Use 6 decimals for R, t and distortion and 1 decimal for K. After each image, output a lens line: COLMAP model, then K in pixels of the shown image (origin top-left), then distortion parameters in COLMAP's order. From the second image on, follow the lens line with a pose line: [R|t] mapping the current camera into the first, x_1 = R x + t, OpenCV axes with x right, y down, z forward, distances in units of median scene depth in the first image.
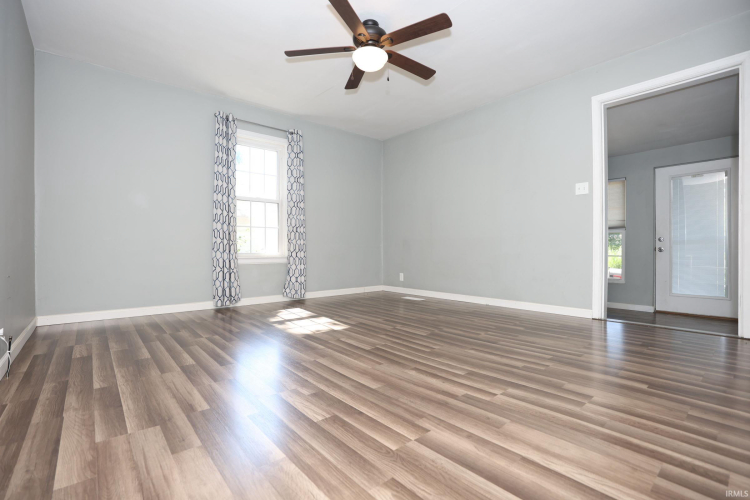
lens RADIAL K [[340.9, 0, 373.6], [0, 340.9, 249.8], [0, 0, 1]] dist [-0.052337, 0.015818]
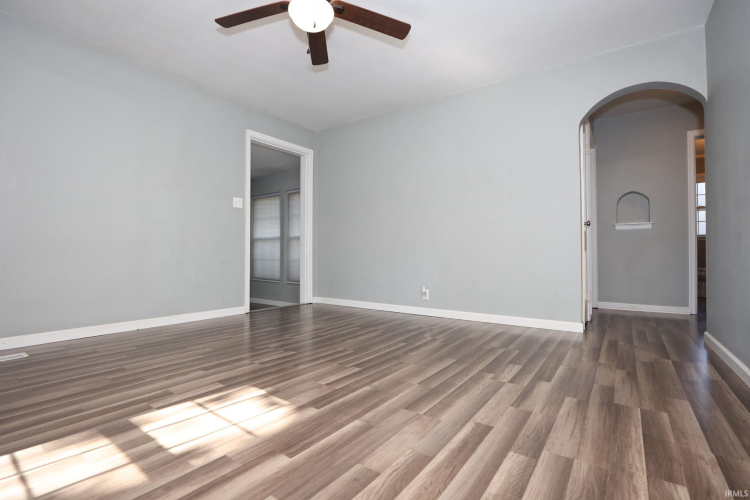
lens RADIAL K [[340.9, 0, 373.6], [0, 340.9, 249.8], [0, 0, 1]] dist [-0.052337, 0.015818]
pose [[-0.214141, 0.010591, 0.976745, -1.100673], [0.000959, 0.999943, -0.010632, -0.014313], [-0.976802, -0.001340, -0.214139, 1.415346]]
